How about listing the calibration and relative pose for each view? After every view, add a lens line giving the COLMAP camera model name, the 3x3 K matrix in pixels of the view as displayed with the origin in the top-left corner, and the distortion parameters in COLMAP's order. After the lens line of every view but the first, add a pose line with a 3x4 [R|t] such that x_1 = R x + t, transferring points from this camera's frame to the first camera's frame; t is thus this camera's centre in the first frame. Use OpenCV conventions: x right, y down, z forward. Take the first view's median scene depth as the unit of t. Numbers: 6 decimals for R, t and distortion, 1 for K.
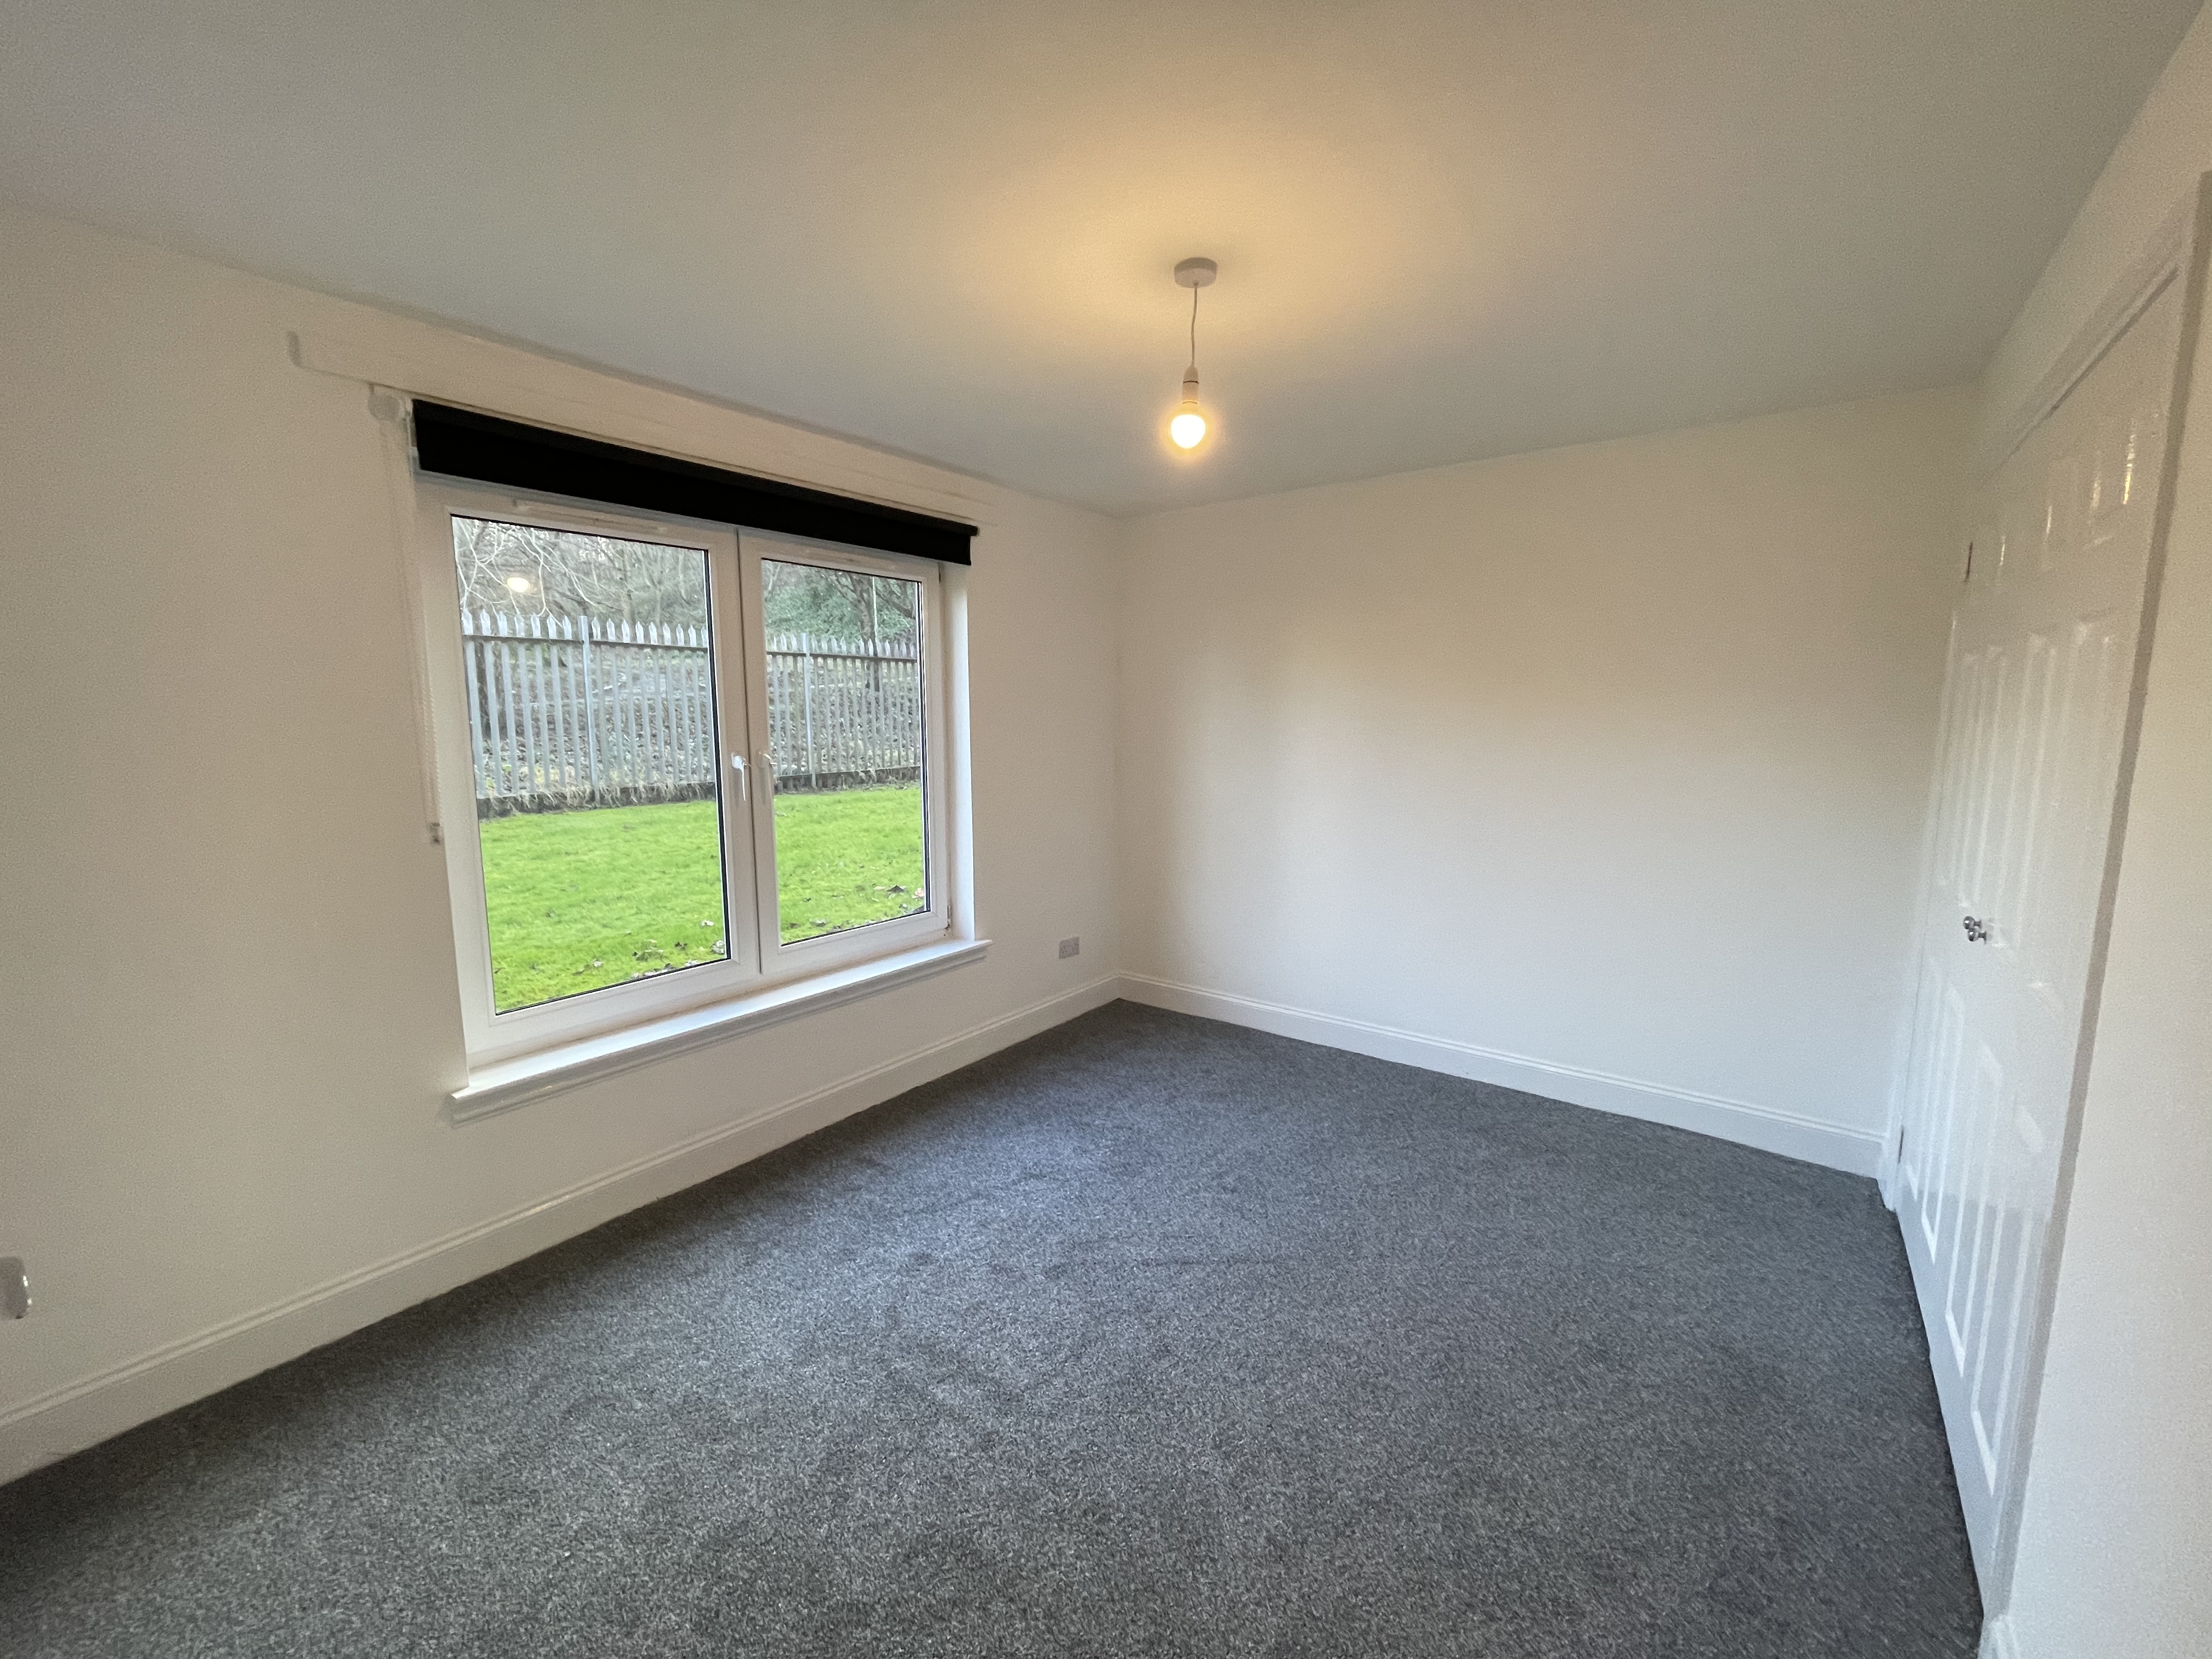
lens RADIAL K [[868.2, 0, 1106.0], [0, 868.2, 829.5], [0, 0, 1]] dist [0.030360, 0.000019]
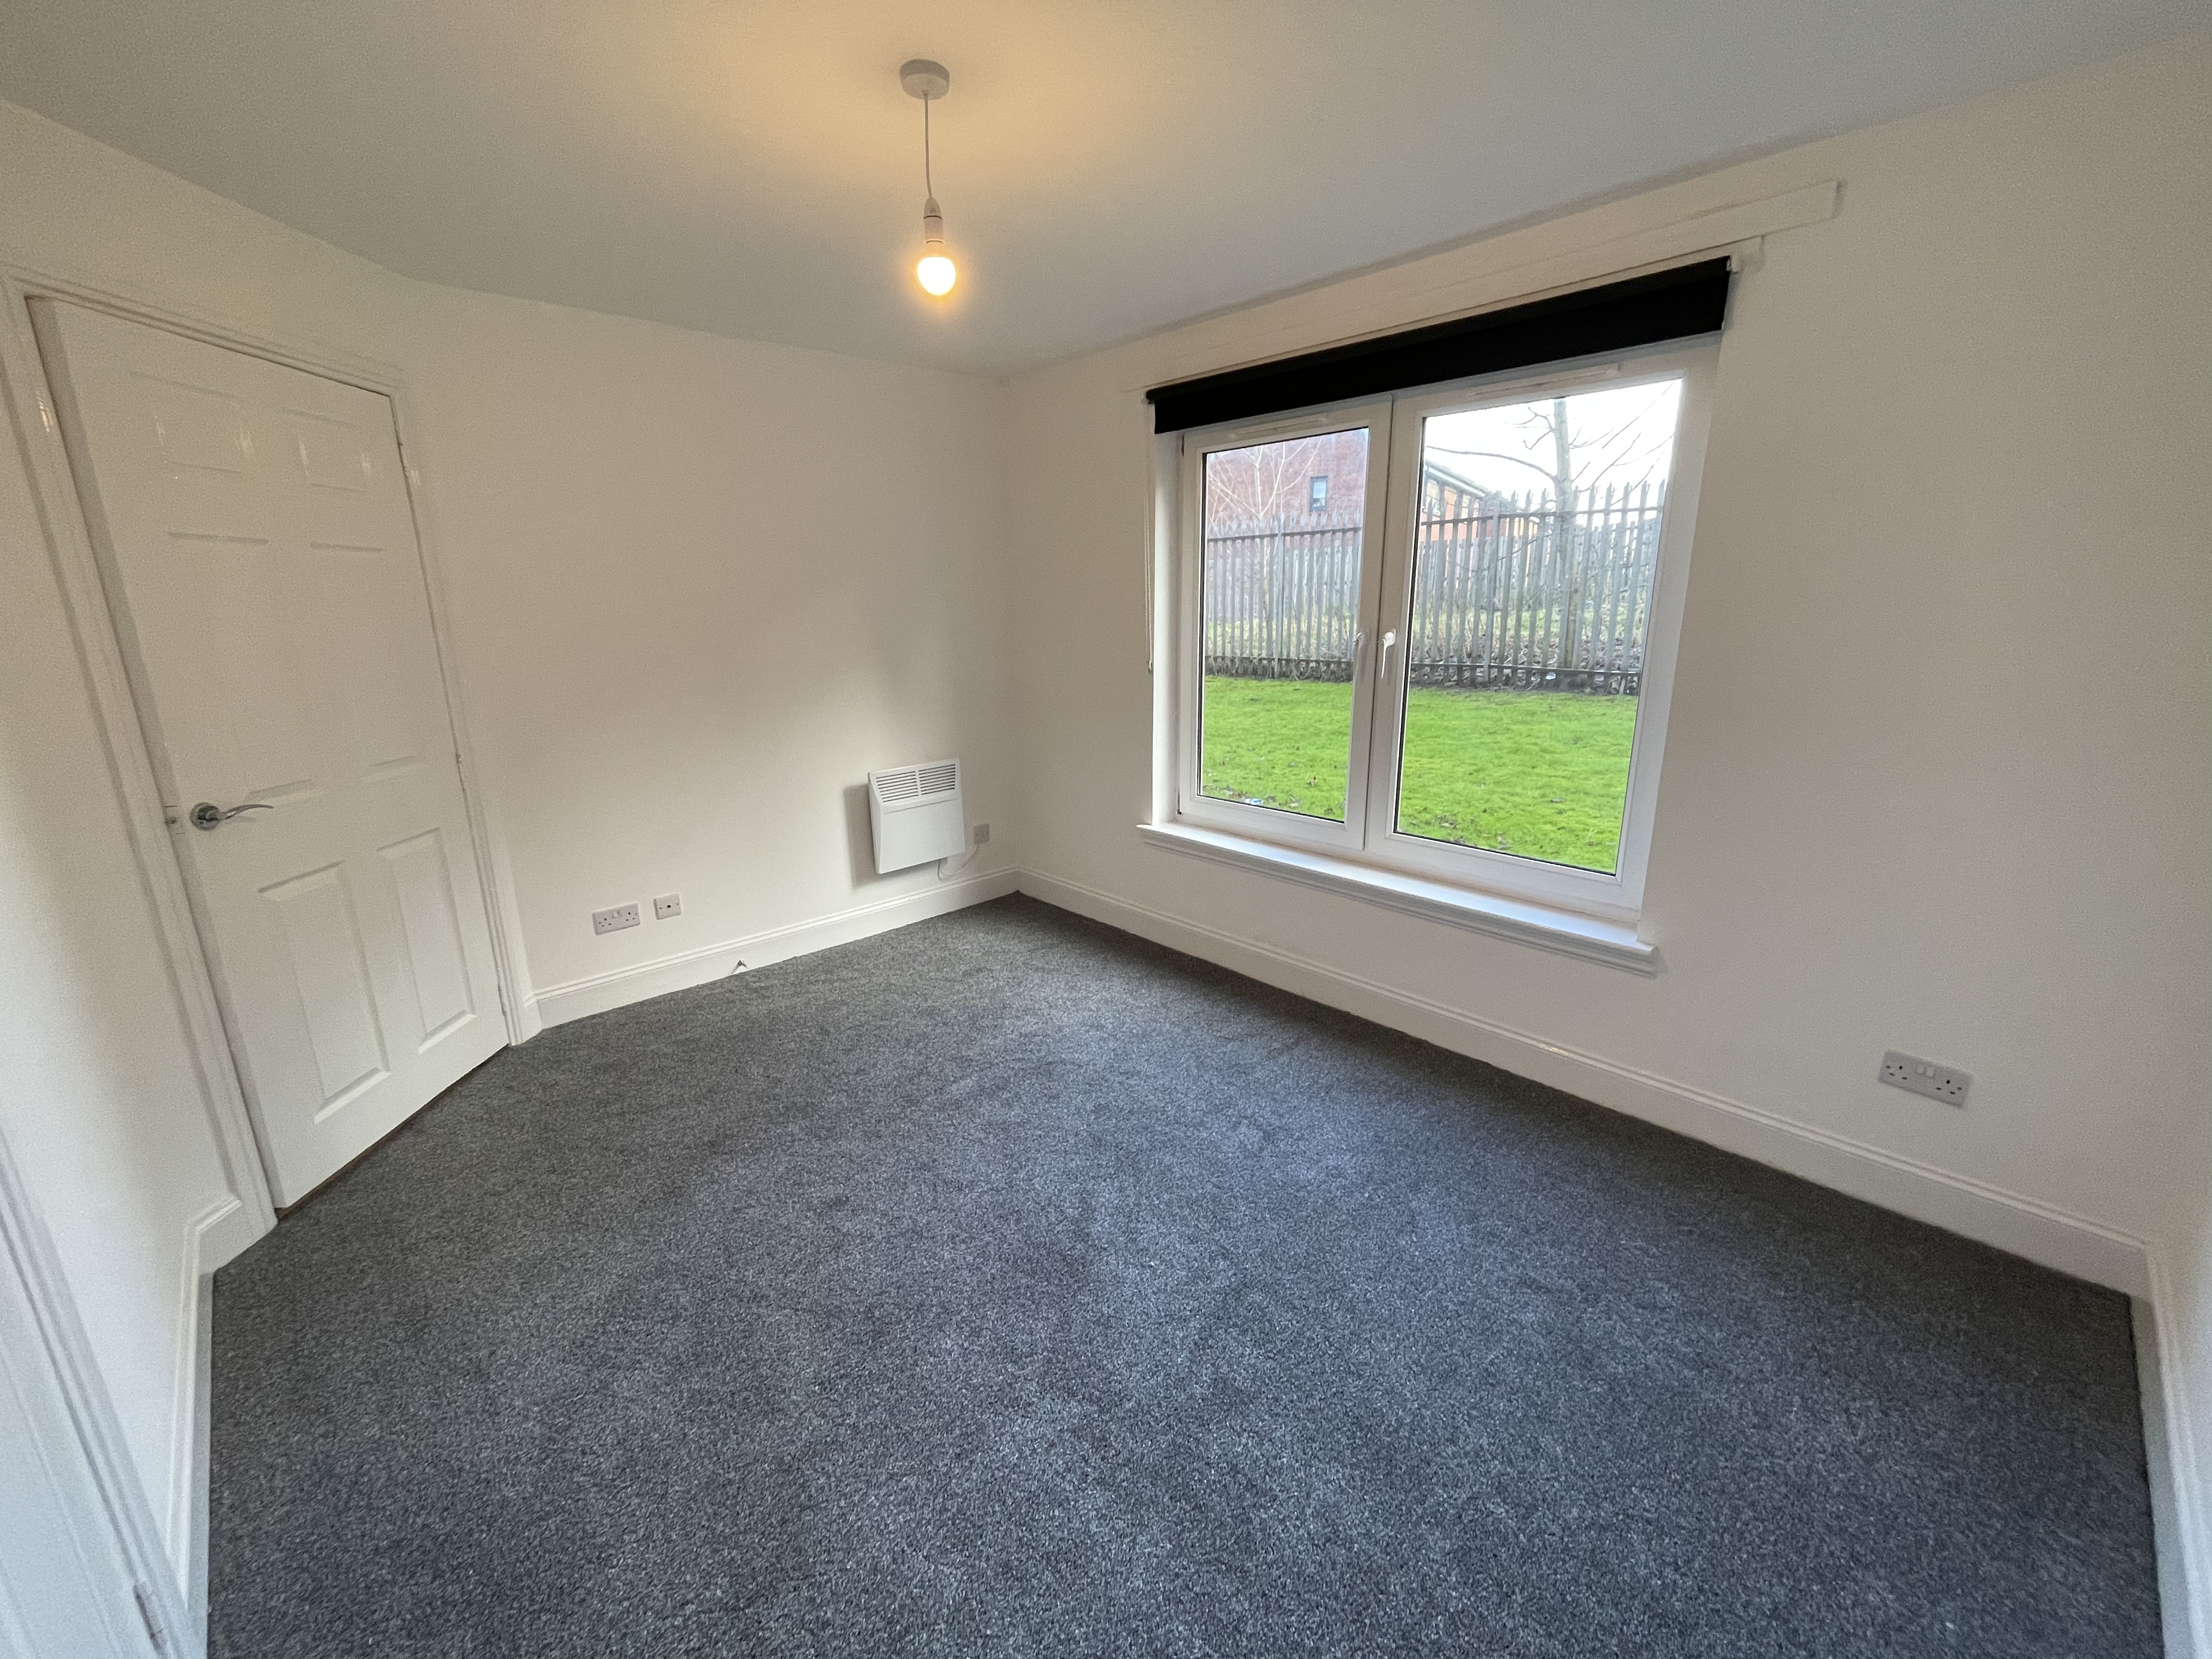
lens RADIAL K [[895.3, 0, 1106.0], [0, 895.3, 829.5], [0, 0, 1]] dist [0.000315, 0.000040]
pose [[-0.139906, 0.263581, -0.954438, 0.671128], [-0.119993, 0.952301, 0.280580, -0.119555], [0.982867, 0.153781, -0.101605, 0.829268]]
